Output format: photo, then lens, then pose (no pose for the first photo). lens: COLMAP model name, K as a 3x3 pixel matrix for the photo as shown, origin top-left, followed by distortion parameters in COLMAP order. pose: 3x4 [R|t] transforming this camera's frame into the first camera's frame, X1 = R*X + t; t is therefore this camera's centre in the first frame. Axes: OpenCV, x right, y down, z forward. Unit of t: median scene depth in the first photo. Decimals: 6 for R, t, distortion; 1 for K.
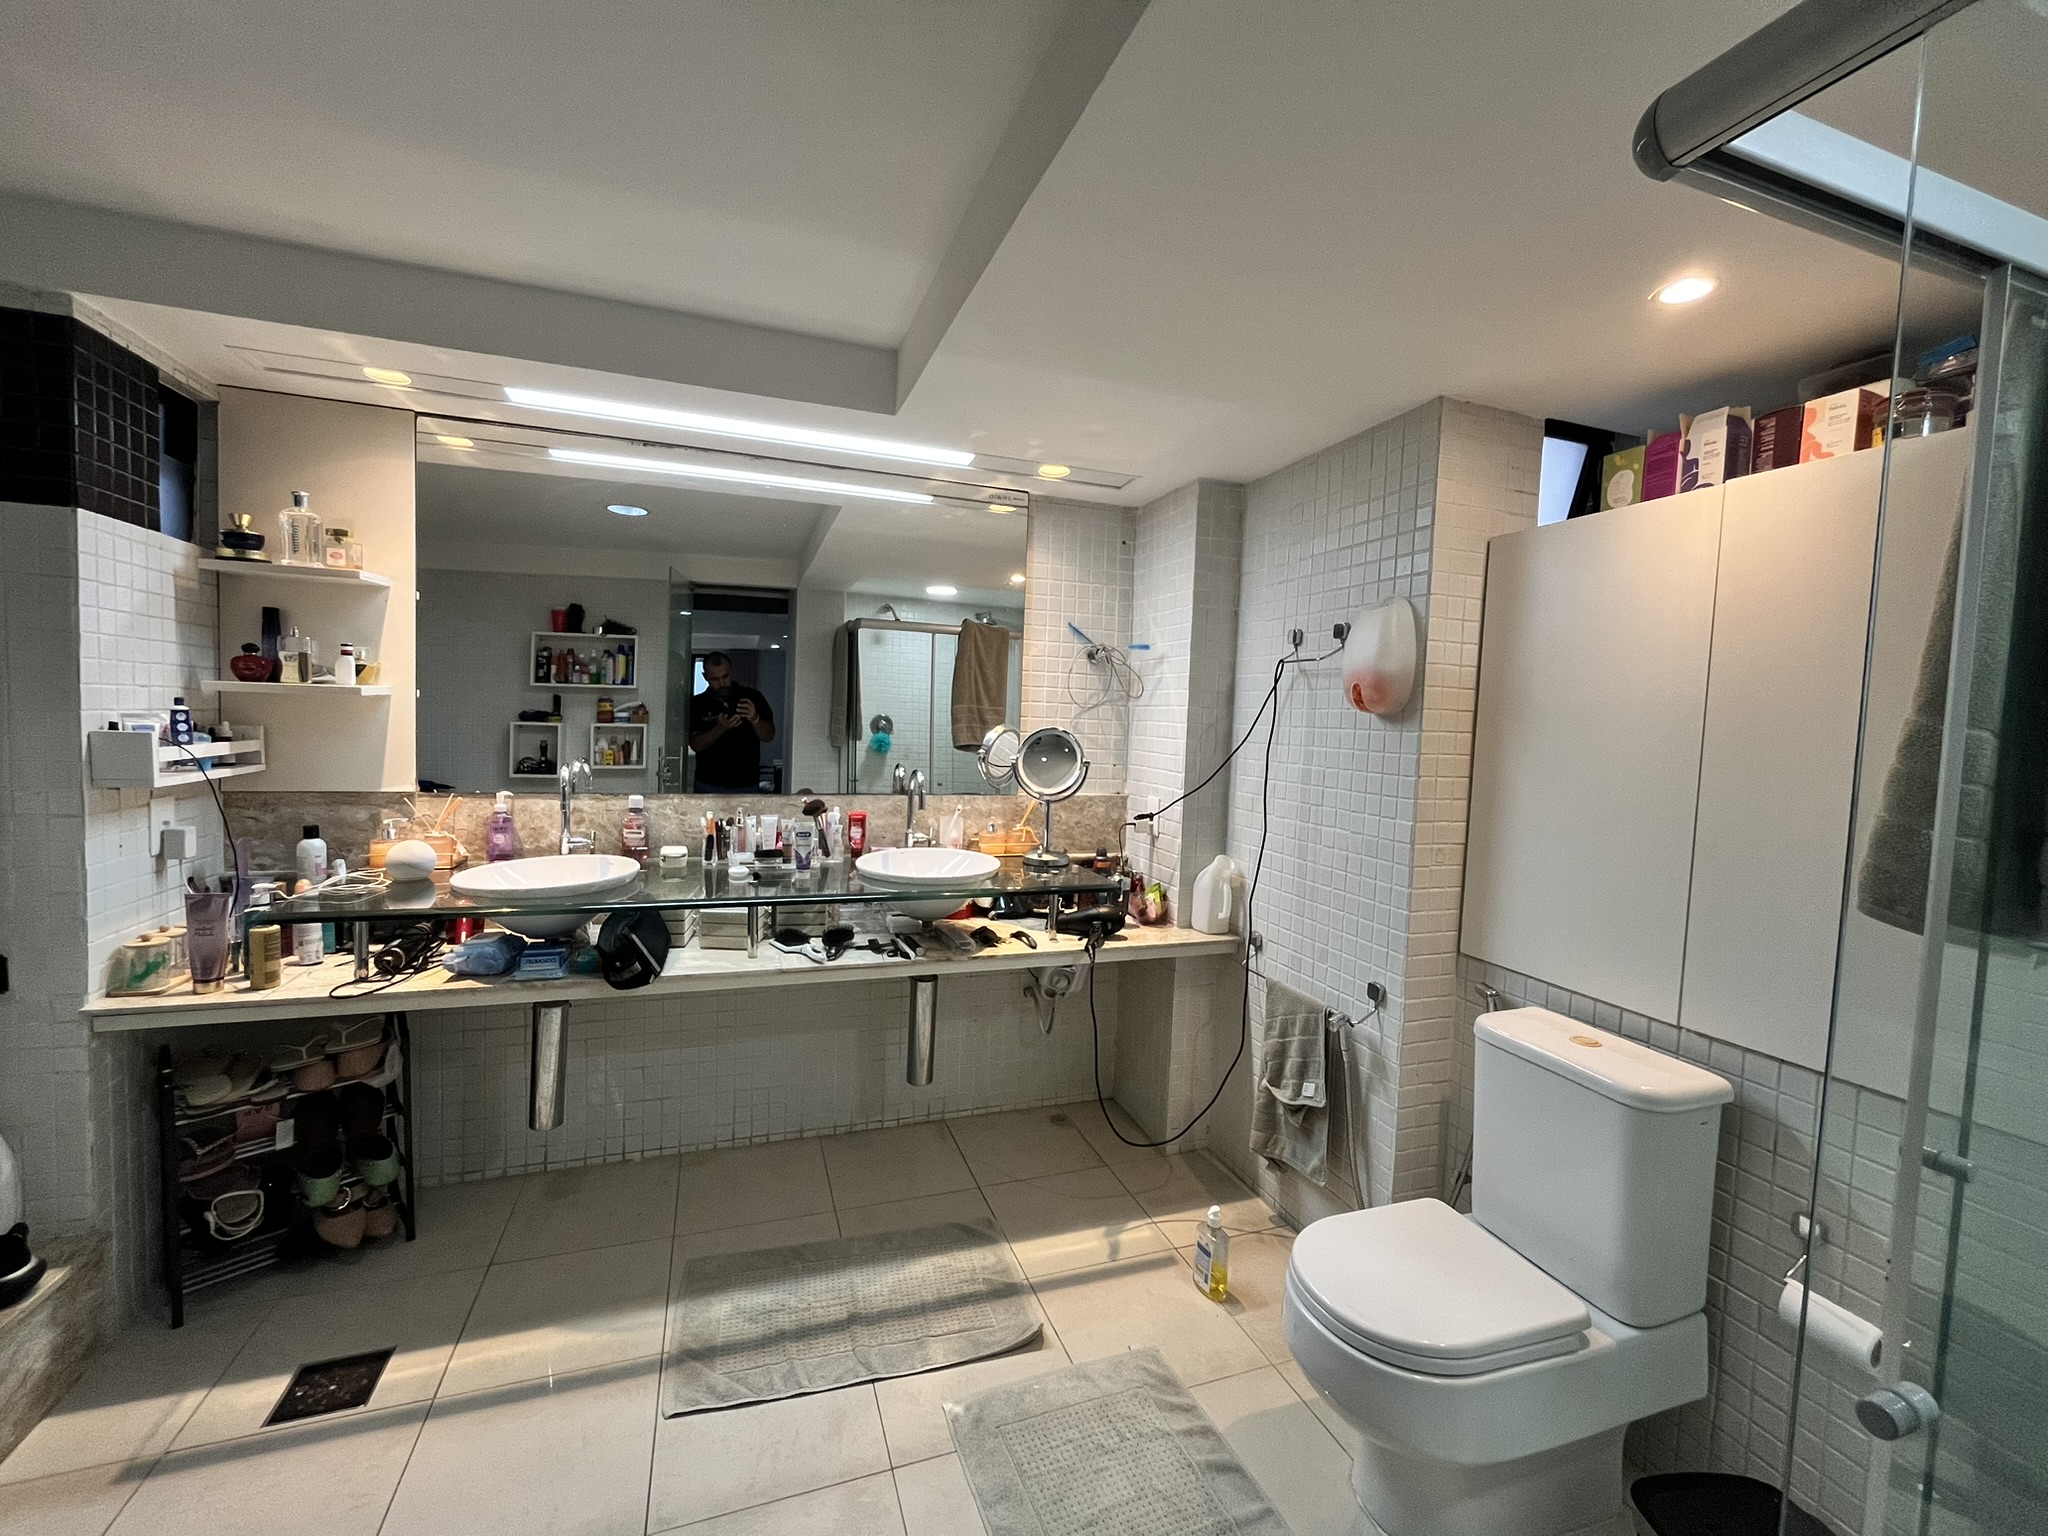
lens RADIAL K [[831.6, 0, 1018.6], [0, 831.6, 766.1], [0, 0, 1]] dist [-0.001913, -0.000042]
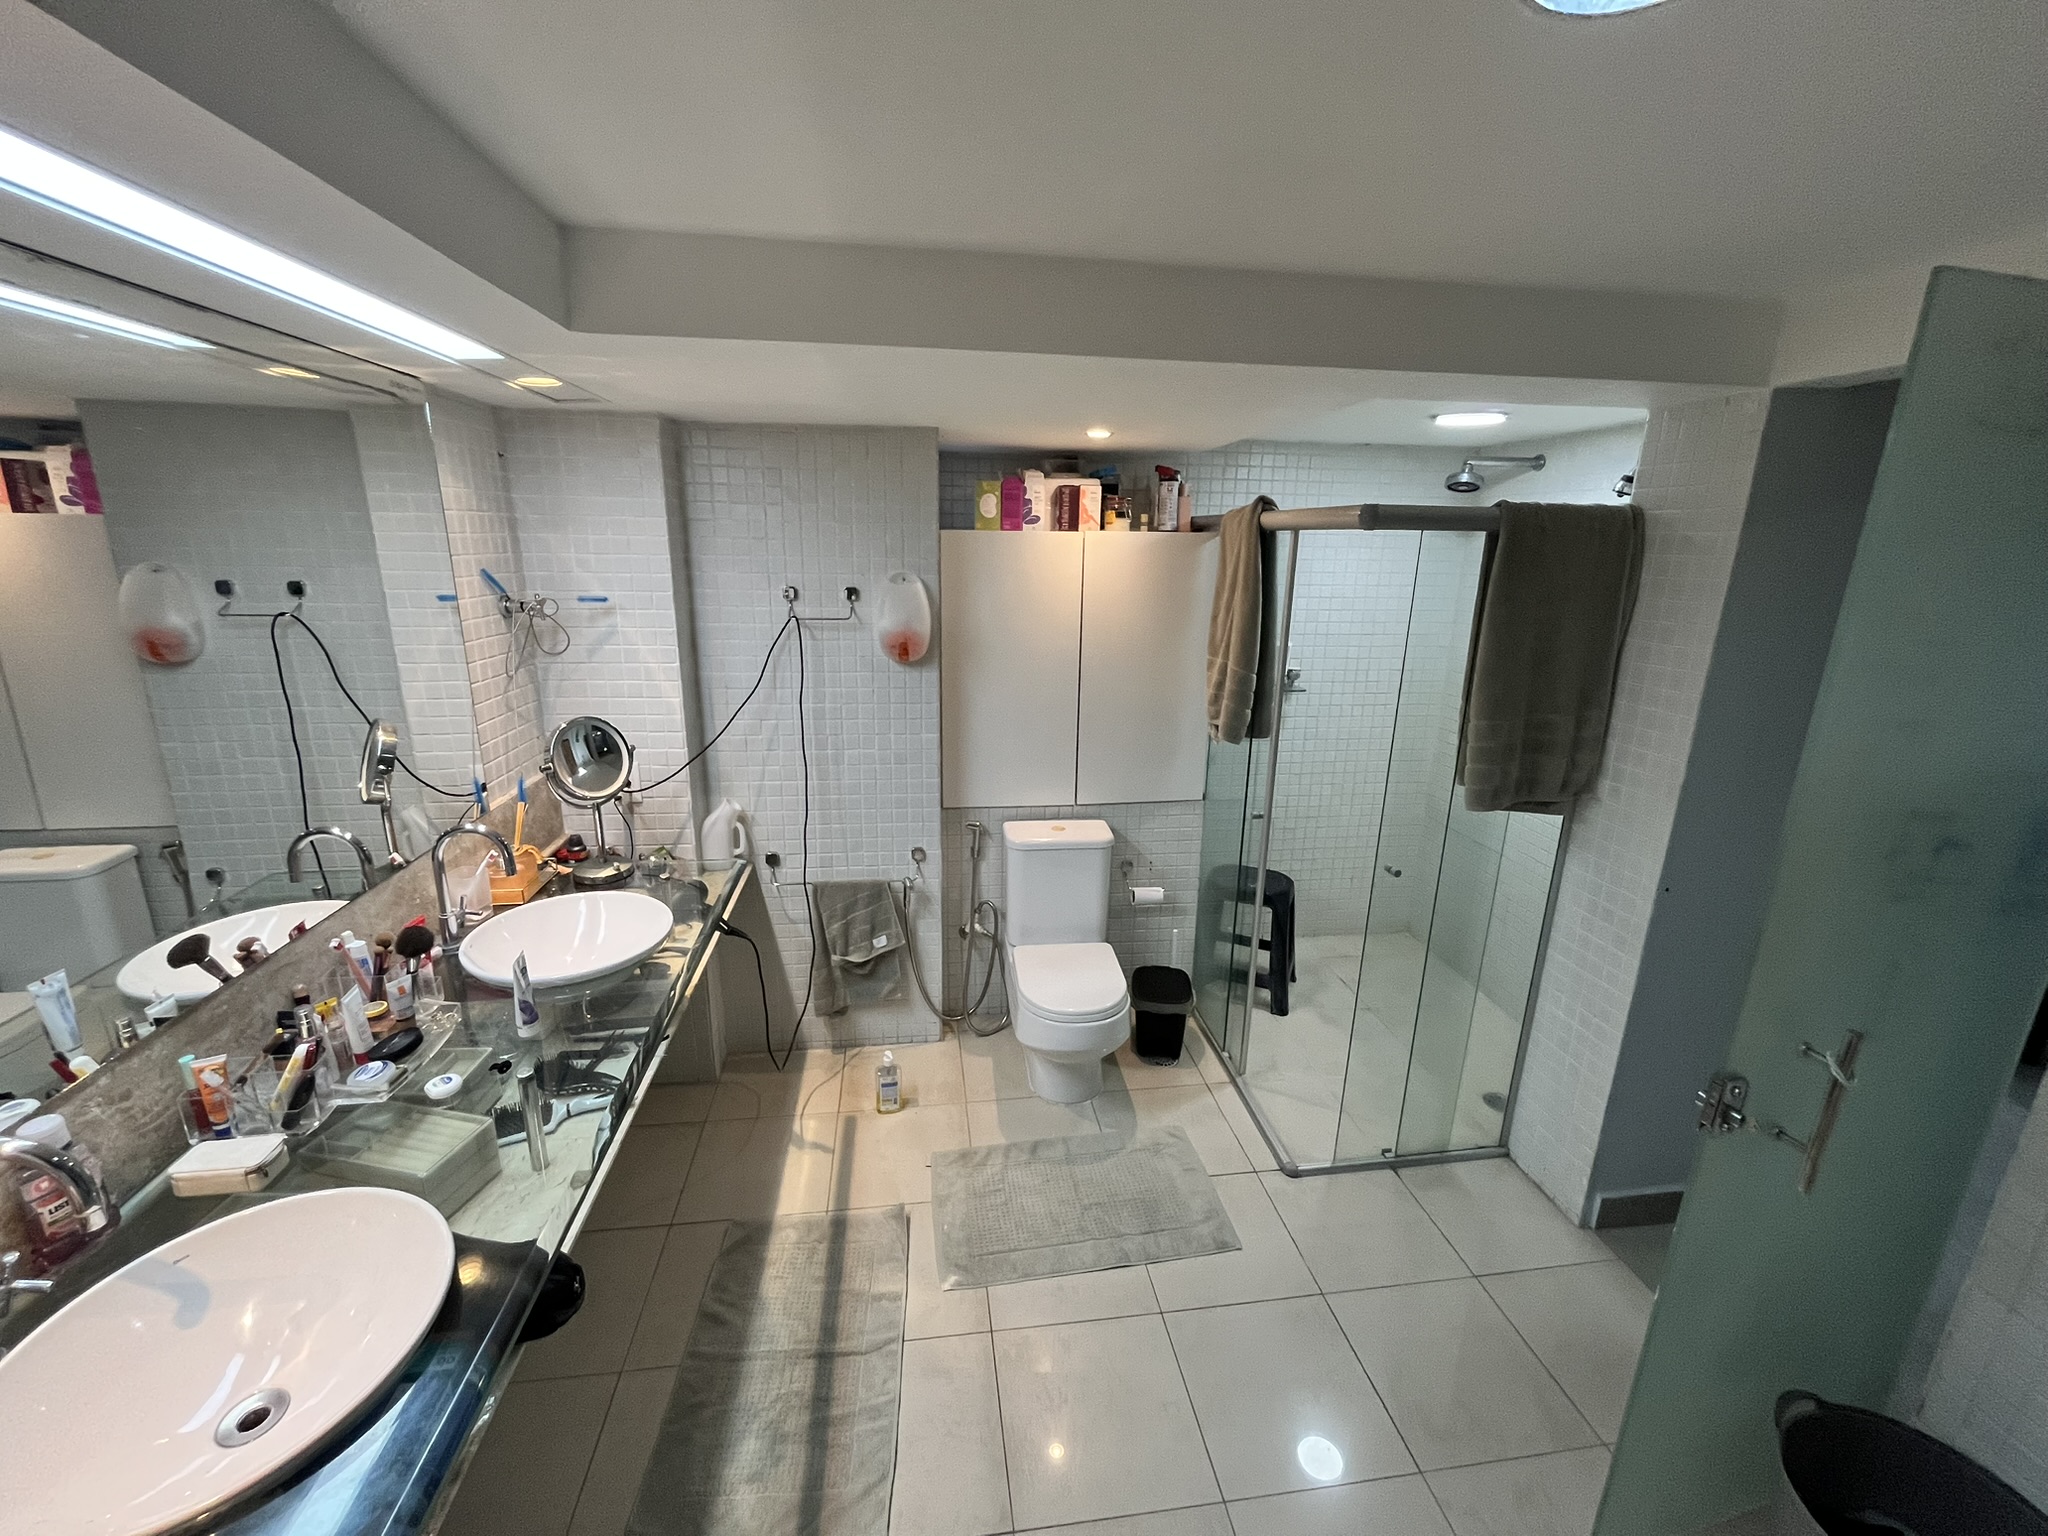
lens RADIAL K [[831.6, 0, 1018.6], [0, 831.6, 766.1], [0, 0, 1]] dist [-0.001913, -0.000042]
pose [[0.203971, -0.287916, 0.935682, -0.834163], [0.048988, 0.957579, 0.283975, -0.271960], [-0.977750, -0.012085, 0.209423, 0.531820]]
